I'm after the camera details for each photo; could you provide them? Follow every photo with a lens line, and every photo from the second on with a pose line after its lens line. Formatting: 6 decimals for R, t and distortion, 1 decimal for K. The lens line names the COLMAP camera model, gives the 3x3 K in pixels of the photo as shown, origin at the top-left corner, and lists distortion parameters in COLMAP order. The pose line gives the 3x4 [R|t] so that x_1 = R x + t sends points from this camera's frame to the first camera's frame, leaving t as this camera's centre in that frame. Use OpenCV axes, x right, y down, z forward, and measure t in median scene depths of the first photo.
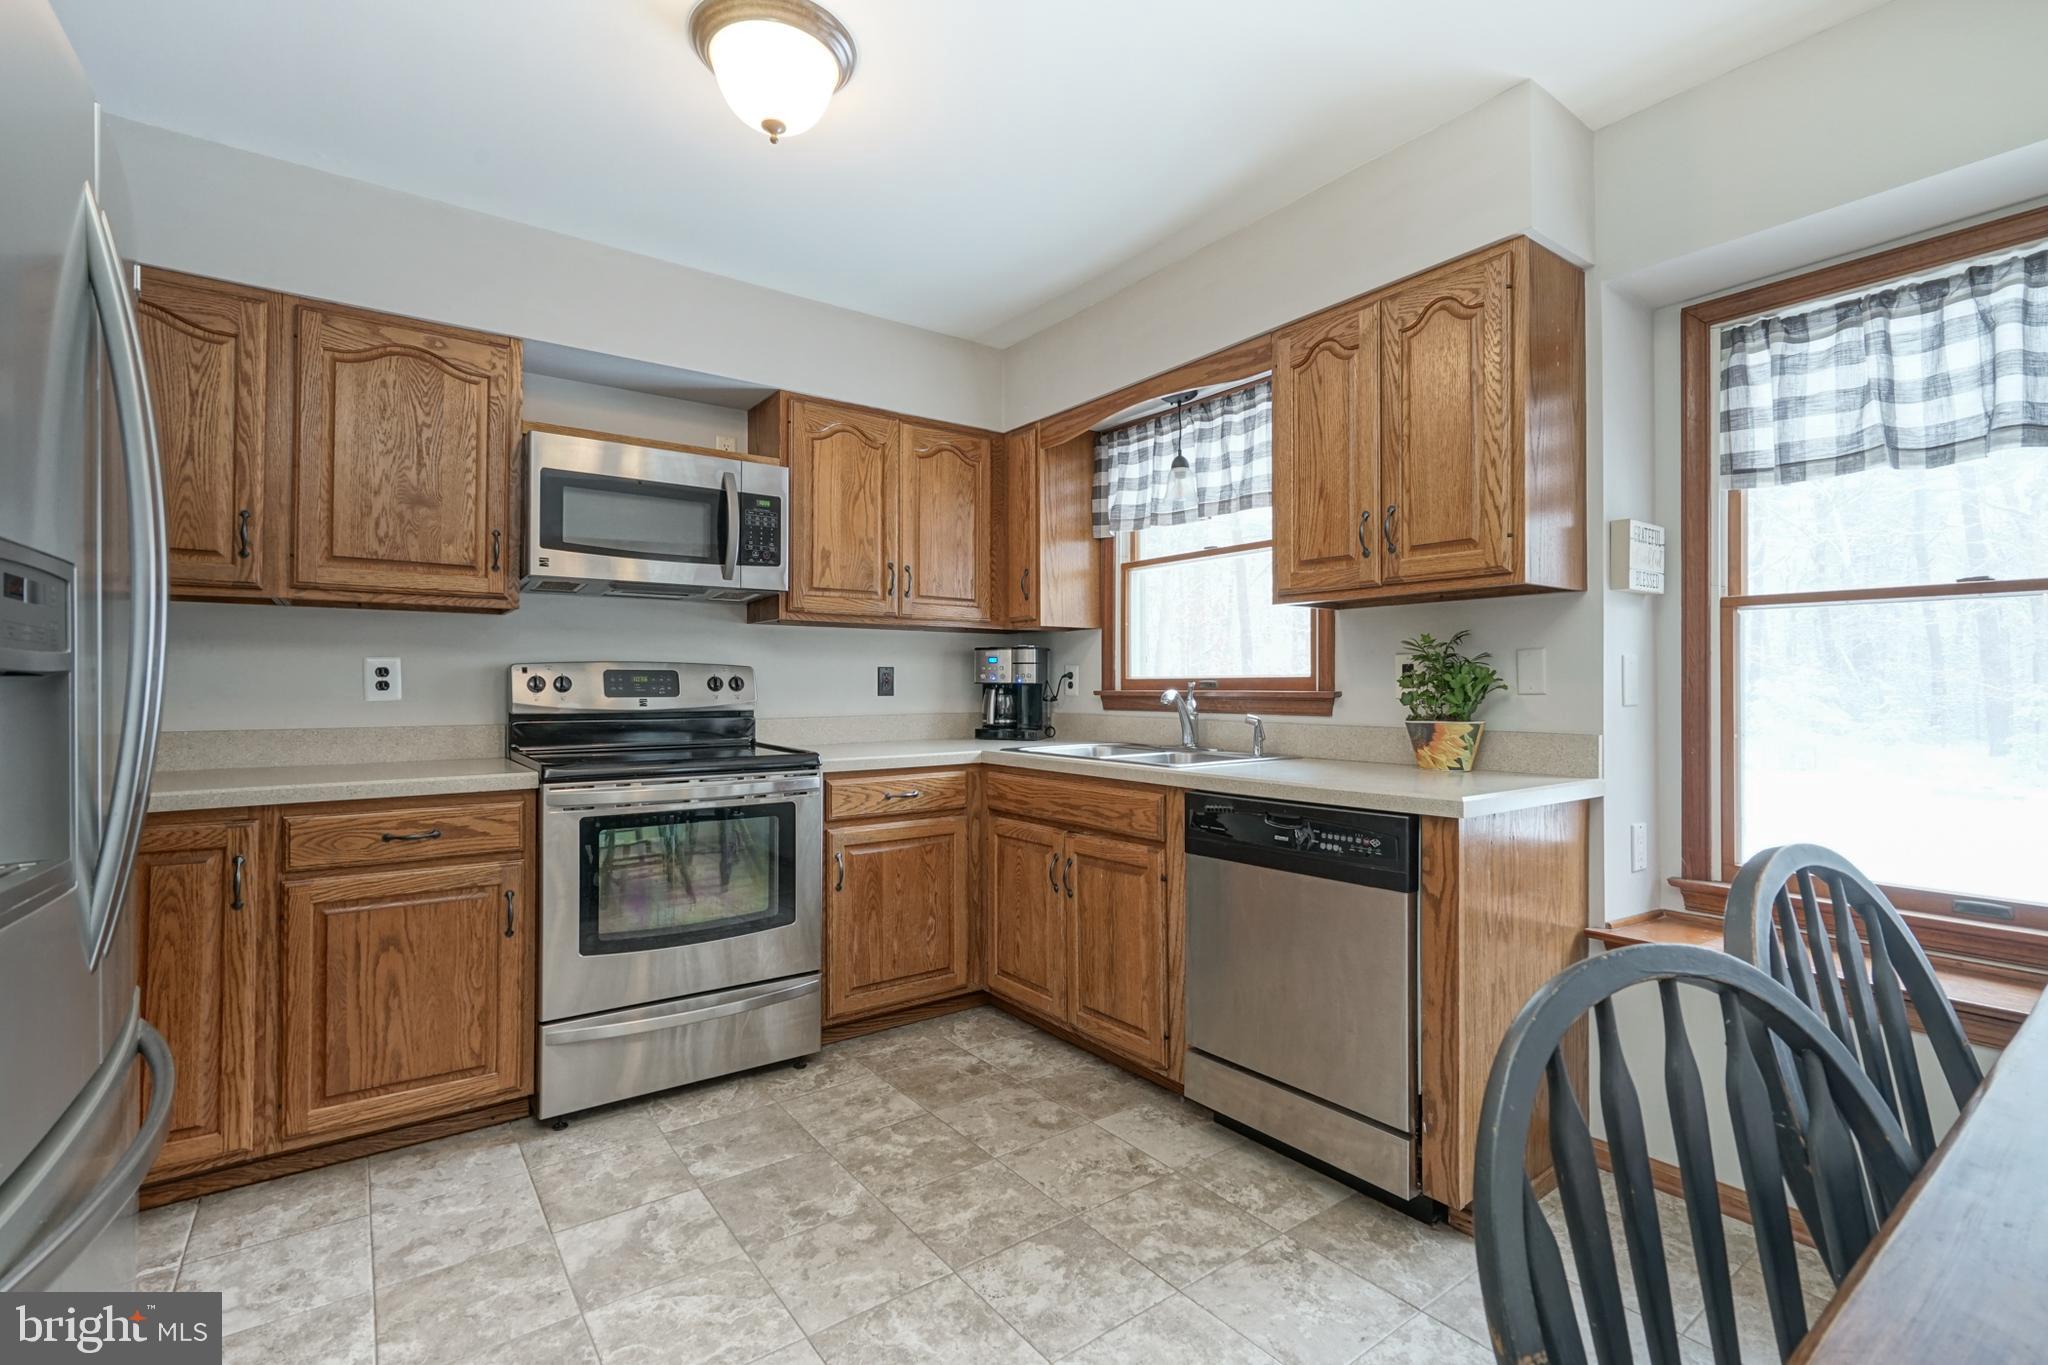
lens RADIAL K [[945.9, 0, 1034.2], [0, 945.9, 679.4], [0, 0, 1]] dist [-0.004821, 0.001565]
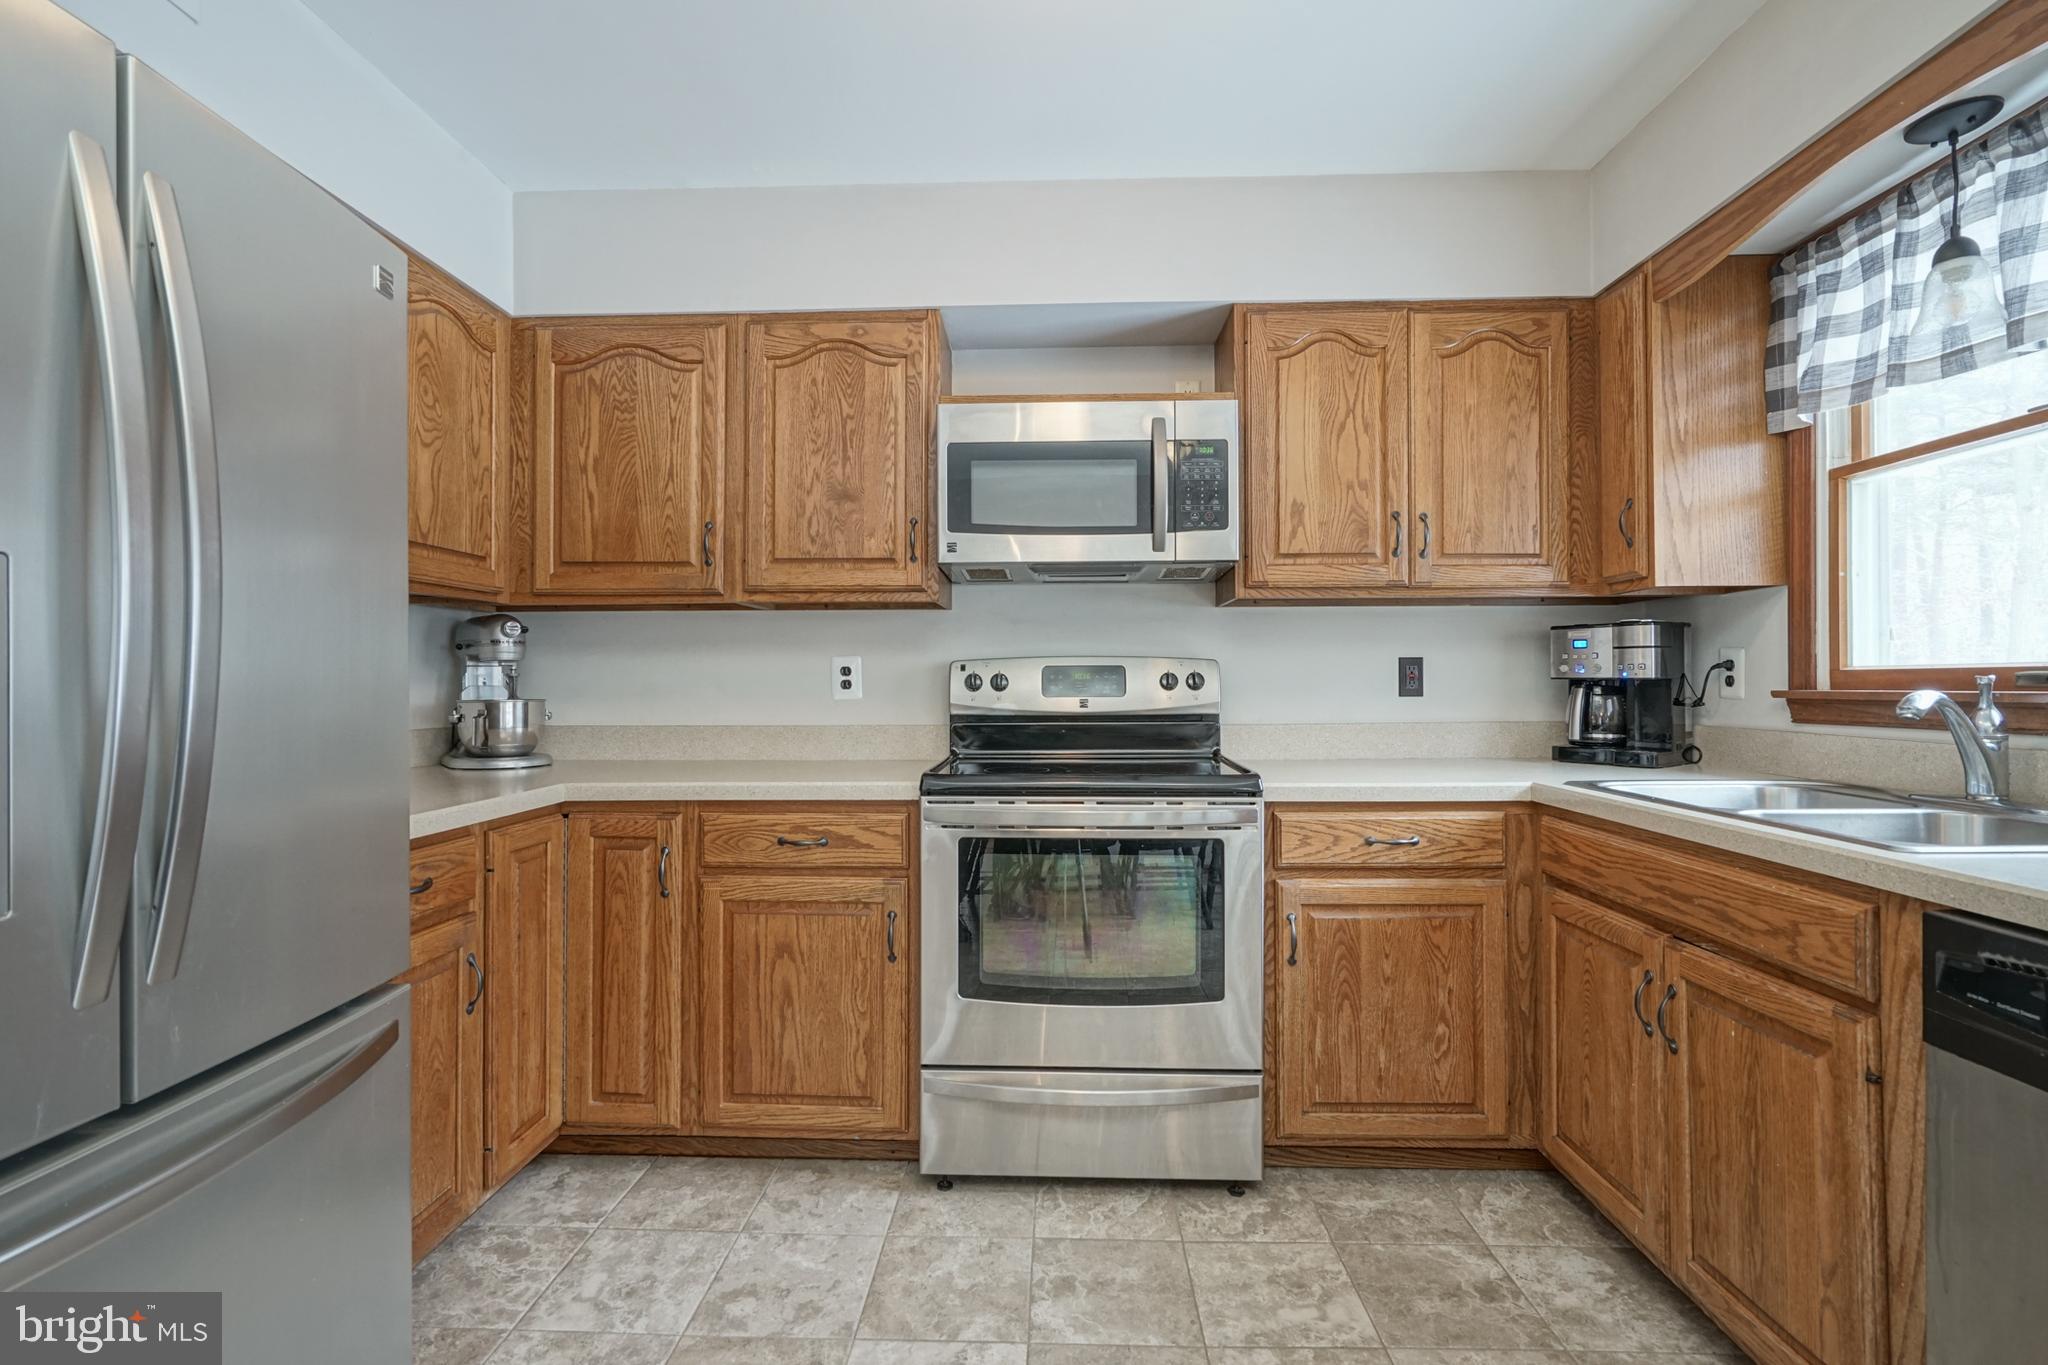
lens RADIAL K [[946.5, 0, 1017.1], [0, 946.5, 679.6], [0, 0, 1]] dist [-0.005870, 0.001905]
pose [[0.773595, -0.005269, -0.633658, 0.111302], [0.007441, 0.999972, 0.000769, 0.001983], [0.633636, -0.005310, 0.773613, 0.368910]]
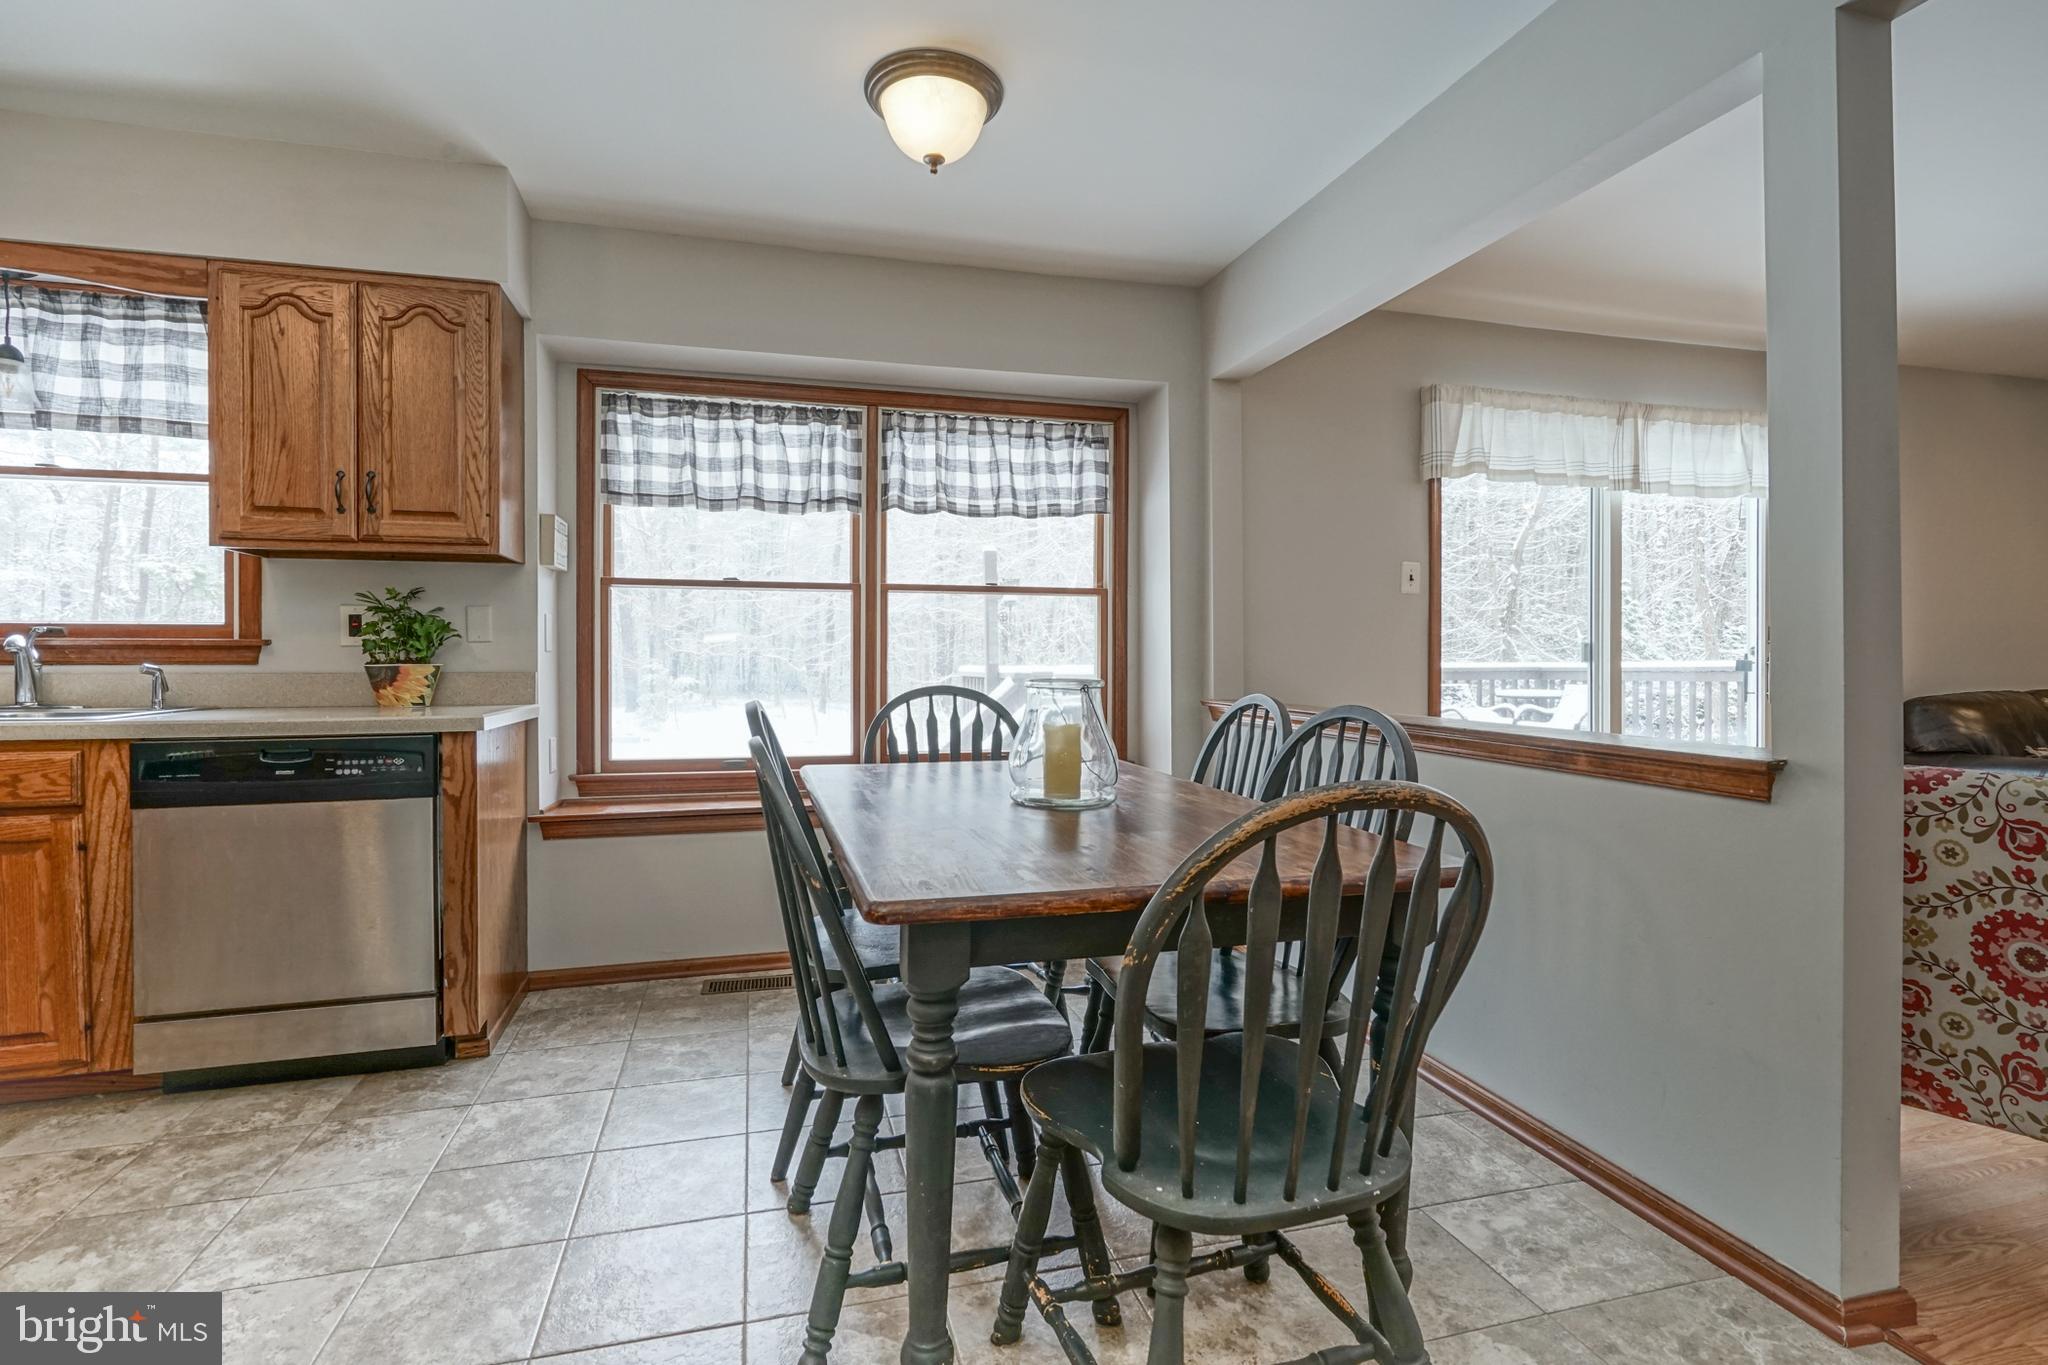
lens RADIAL K [[962.0, 0, 1014.4], [0, 962.0, 670.8], [0, 0, 1]] dist [-0.001805, 0.000489]
pose [[0.370510, -0.007080, 0.928802, -0.388446], [-0.006887, 0.999923, 0.010369, 0.035121], [-0.928803, -0.010239, 0.370433, -0.131036]]
